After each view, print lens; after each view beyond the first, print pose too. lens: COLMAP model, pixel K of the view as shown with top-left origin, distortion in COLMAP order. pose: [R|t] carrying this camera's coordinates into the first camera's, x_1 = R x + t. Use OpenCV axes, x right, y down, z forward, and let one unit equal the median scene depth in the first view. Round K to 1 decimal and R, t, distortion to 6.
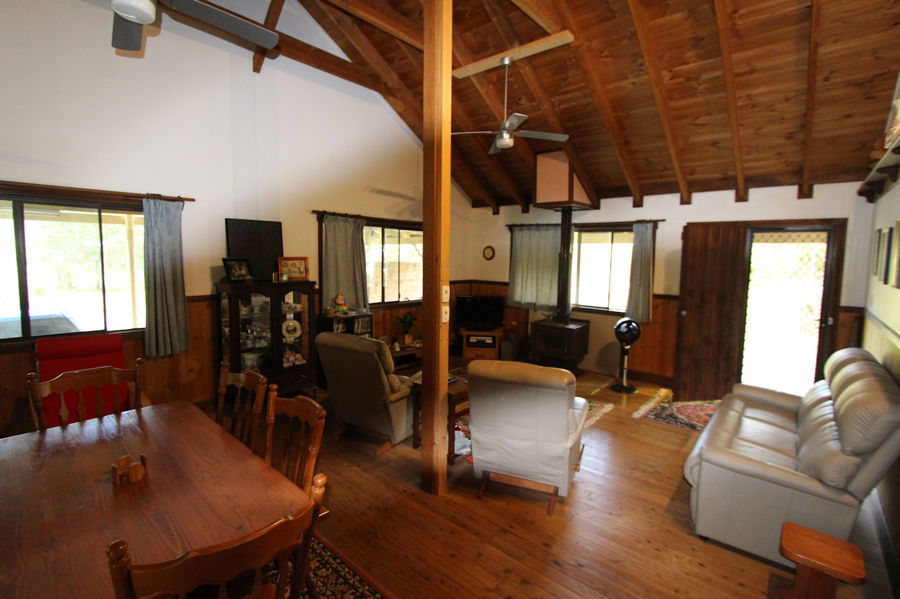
lens RADIAL K [[413.9, 0, 450.1], [0, 413.9, 292.1], [0, 0, 1]] dist [-0.015602, 0.000113]
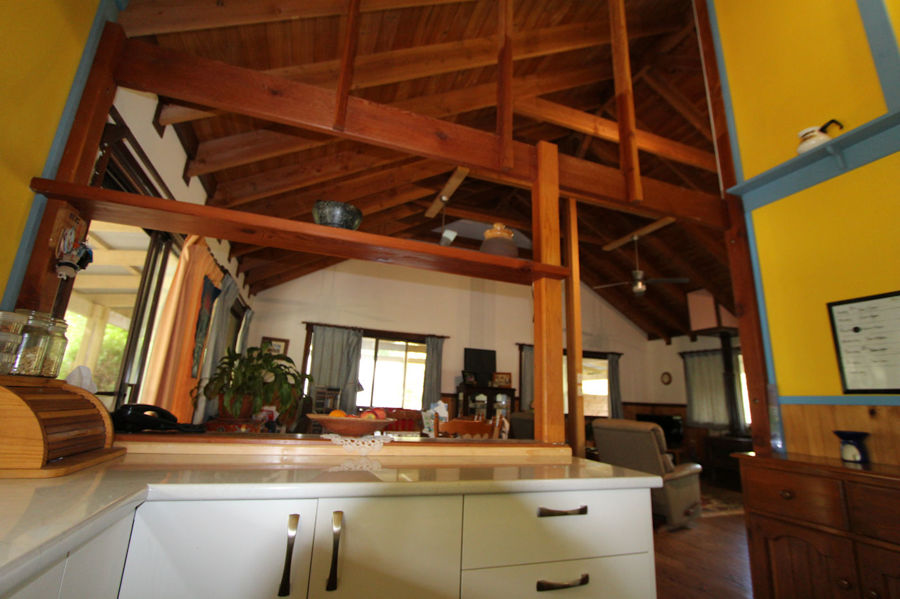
lens RADIAL K [[413.9, 0, 452.8], [0, 413.9, 297.0], [0, 0, 1]] dist [-0.015602, 0.000113]
pose [[0.871429, -0.097967, -0.480639, 0.210429], [-0.074380, 0.942132, -0.326887, 0.154573], [0.484849, 0.320609, 0.813714, -0.399328]]
